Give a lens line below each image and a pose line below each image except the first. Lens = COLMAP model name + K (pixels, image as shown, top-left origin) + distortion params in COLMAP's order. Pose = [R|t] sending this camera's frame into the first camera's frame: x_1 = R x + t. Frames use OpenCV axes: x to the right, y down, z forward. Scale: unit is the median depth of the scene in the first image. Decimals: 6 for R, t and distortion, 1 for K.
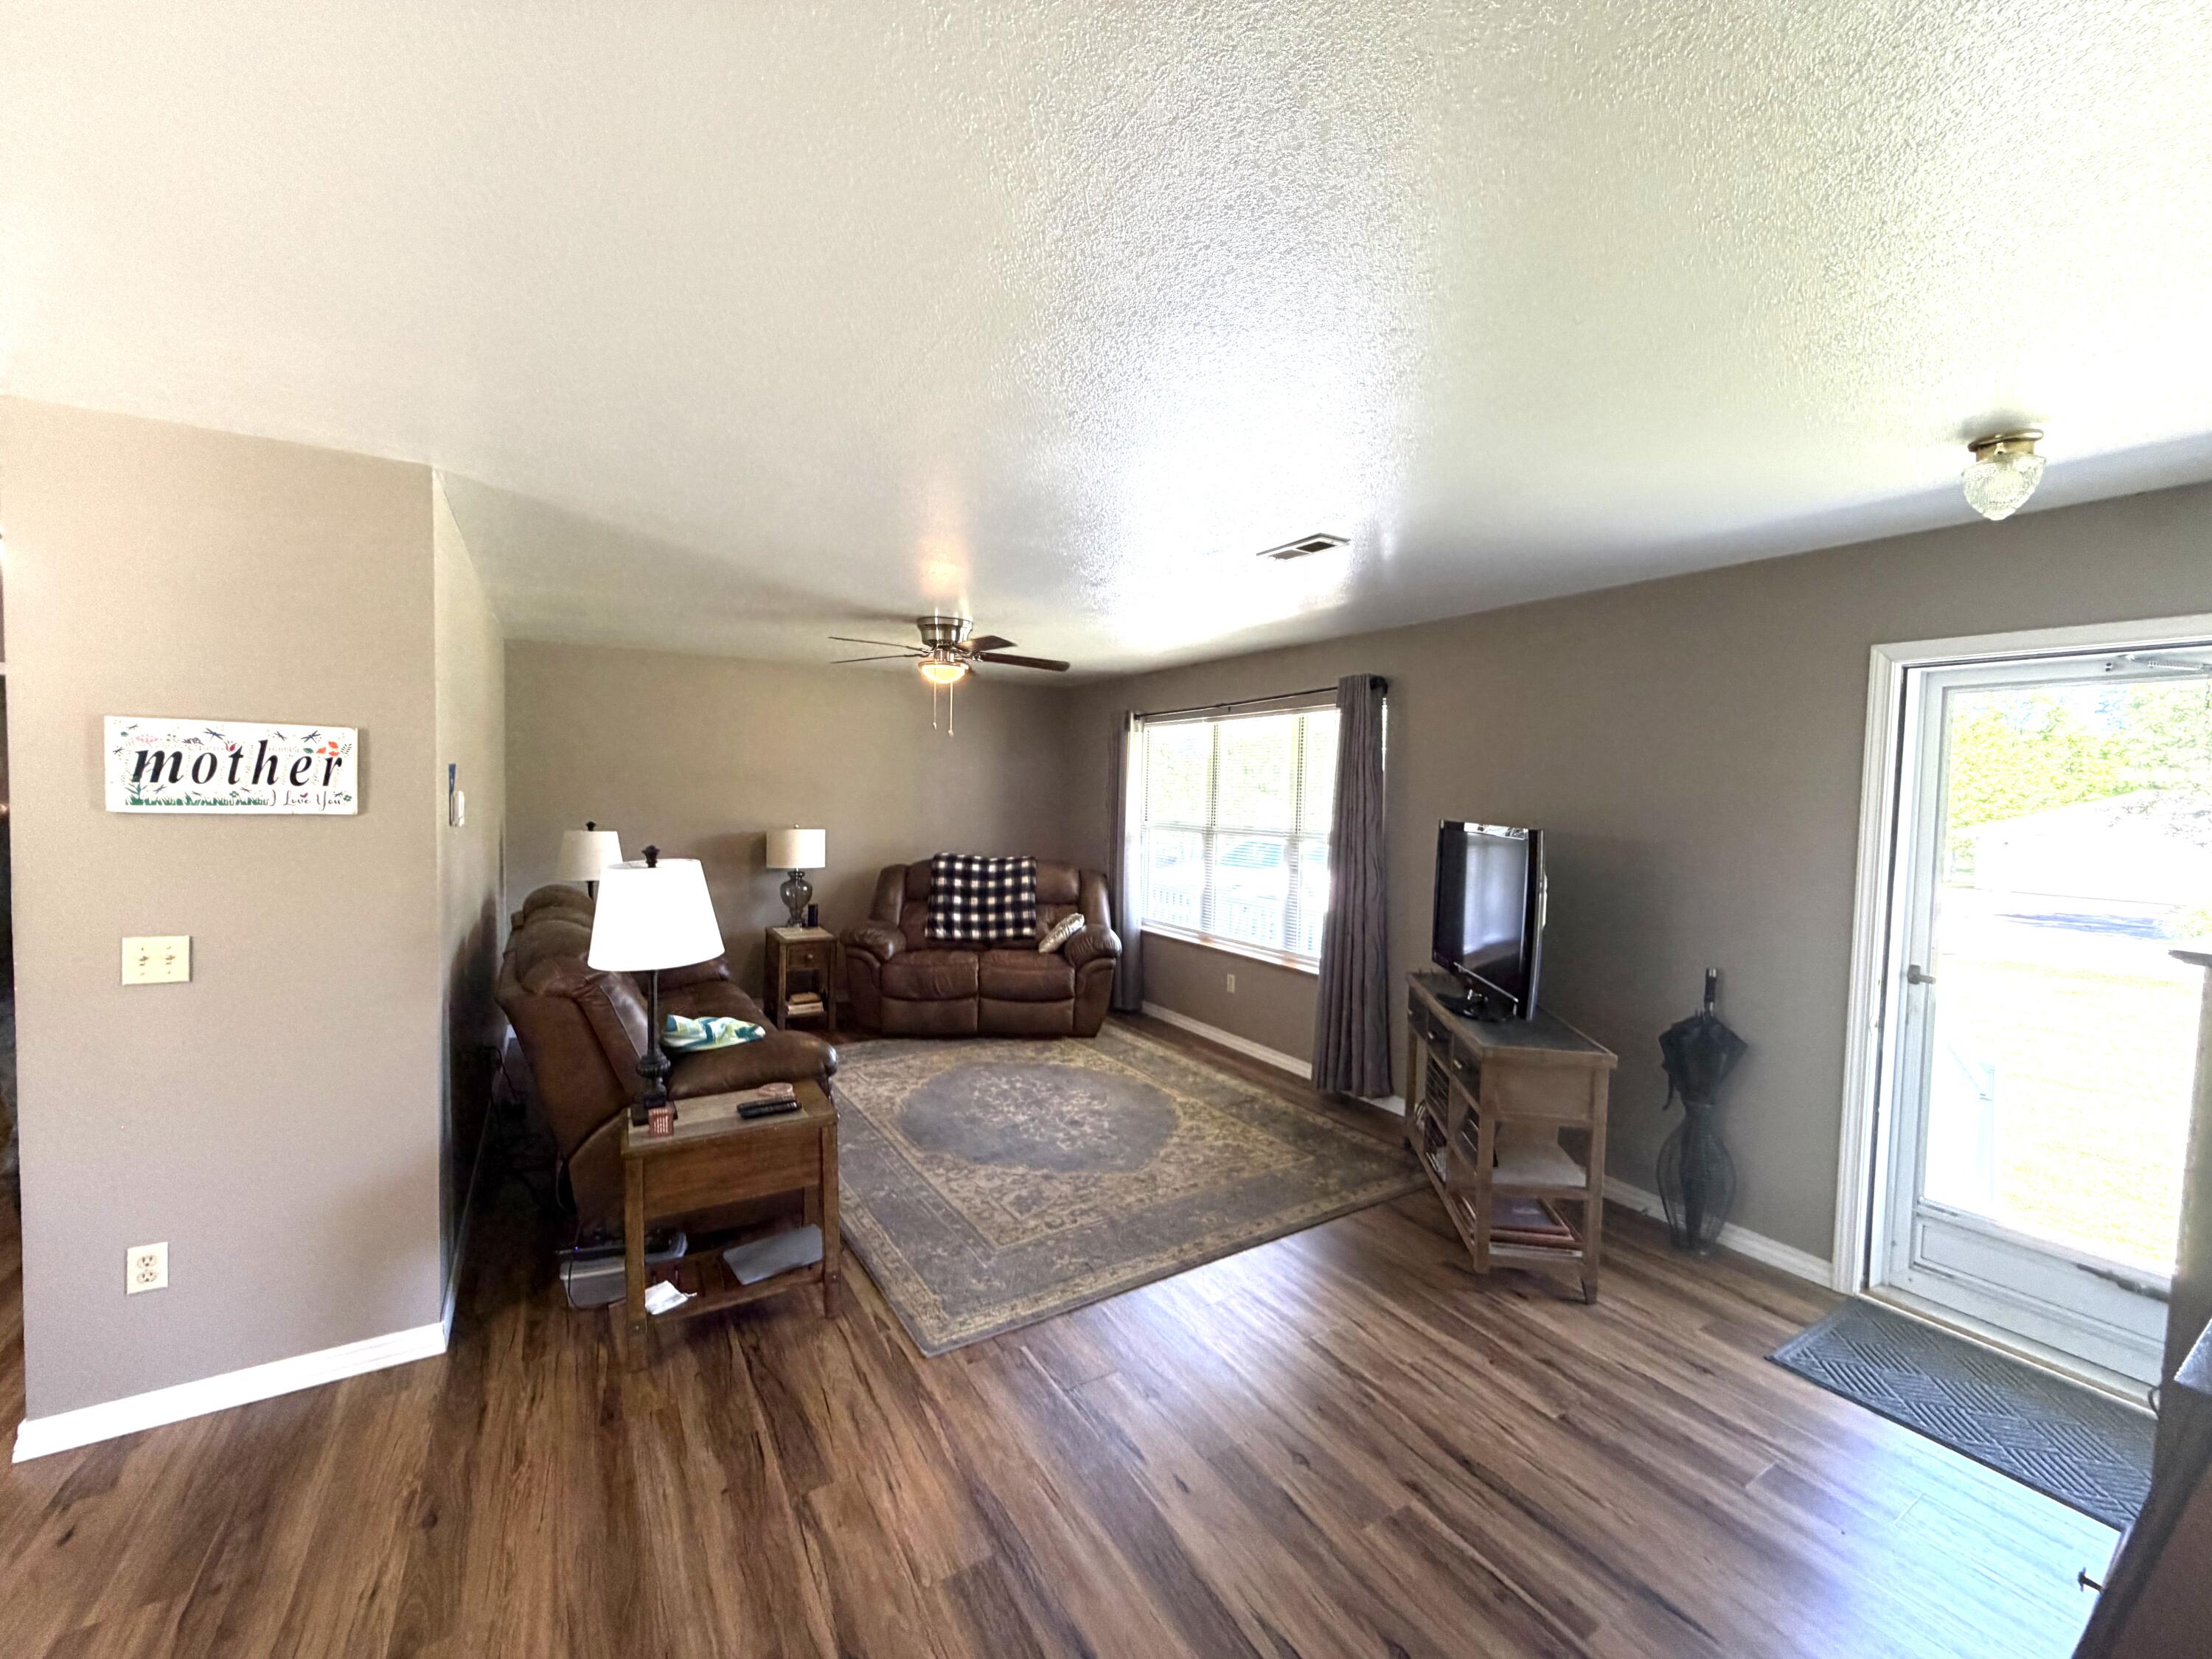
lens RADIAL K [[882.3, 0, 1103.9], [0, 882.3, 826.0], [0, 0, 1]] dist [-0.002465, 0.001176]
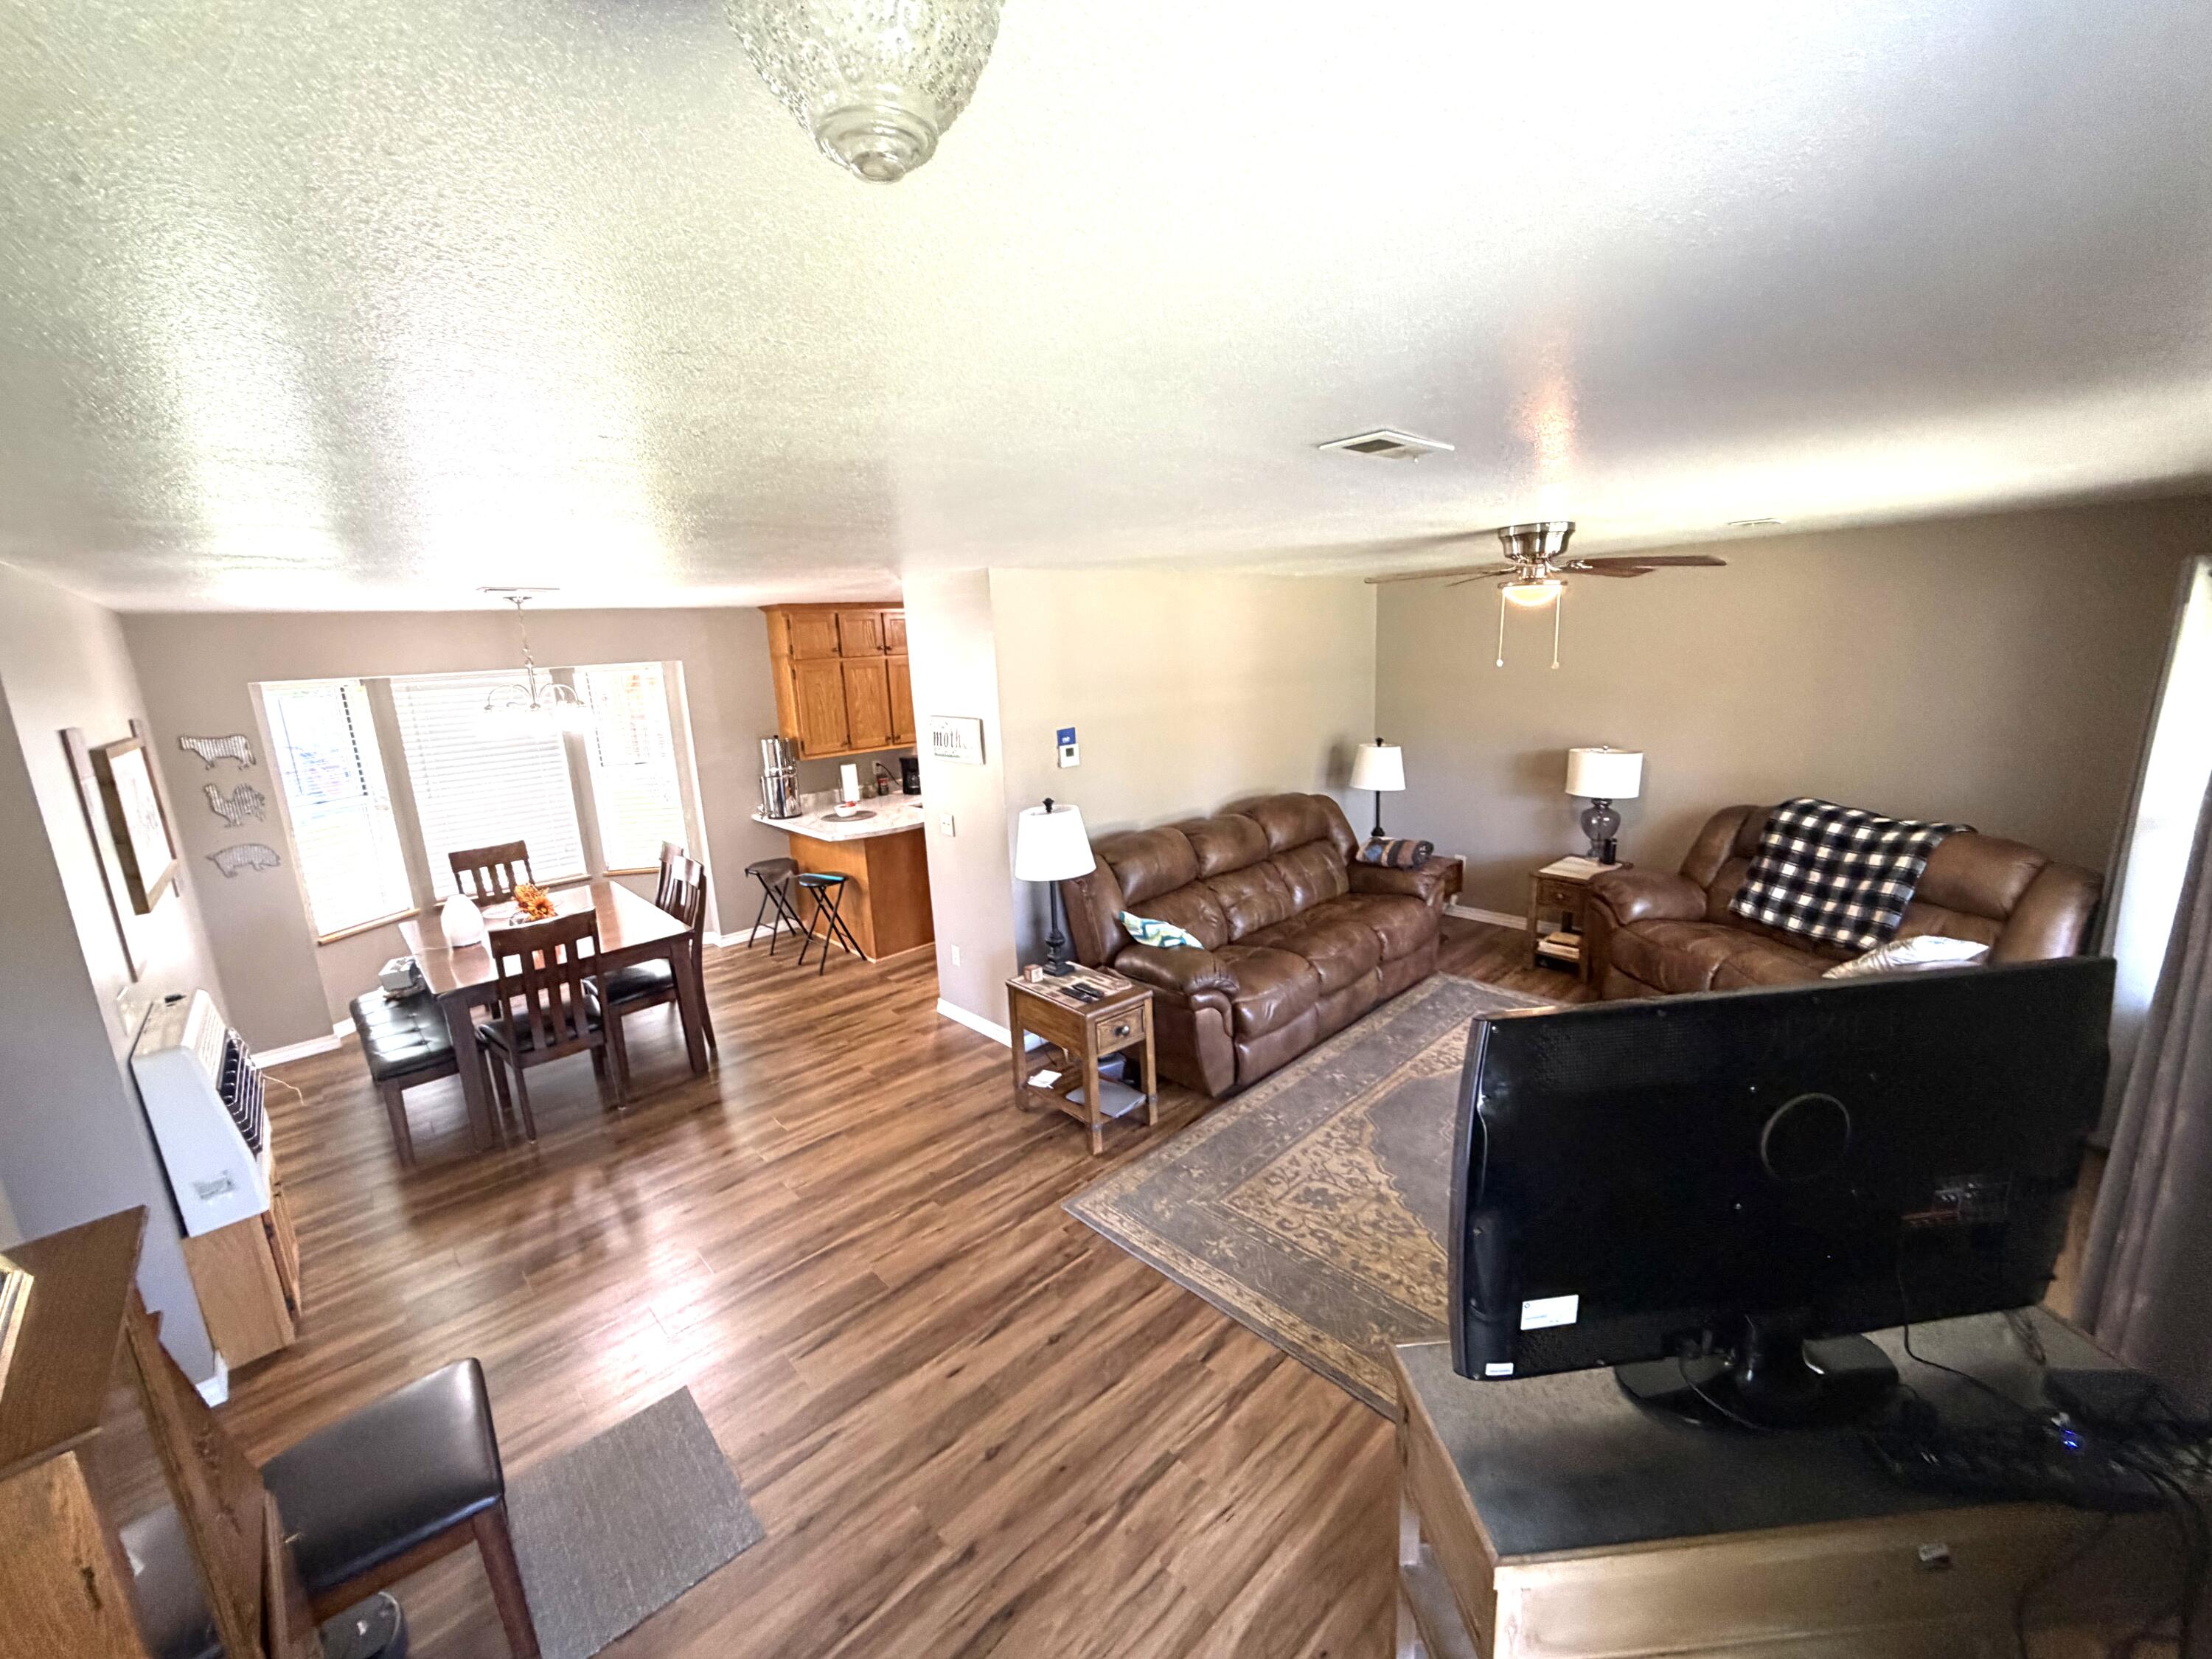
lens RADIAL K [[882.3, 0, 1098.7], [0, 882.3, 838.8], [0, 0, 1]] dist [-0.002465, 0.001176]
pose [[0.188856, 0.184104, -0.964593, 0.493672], [0.013898, 0.981669, 0.190084, -0.099560], [0.981906, -0.049304, 0.182836, 0.411594]]
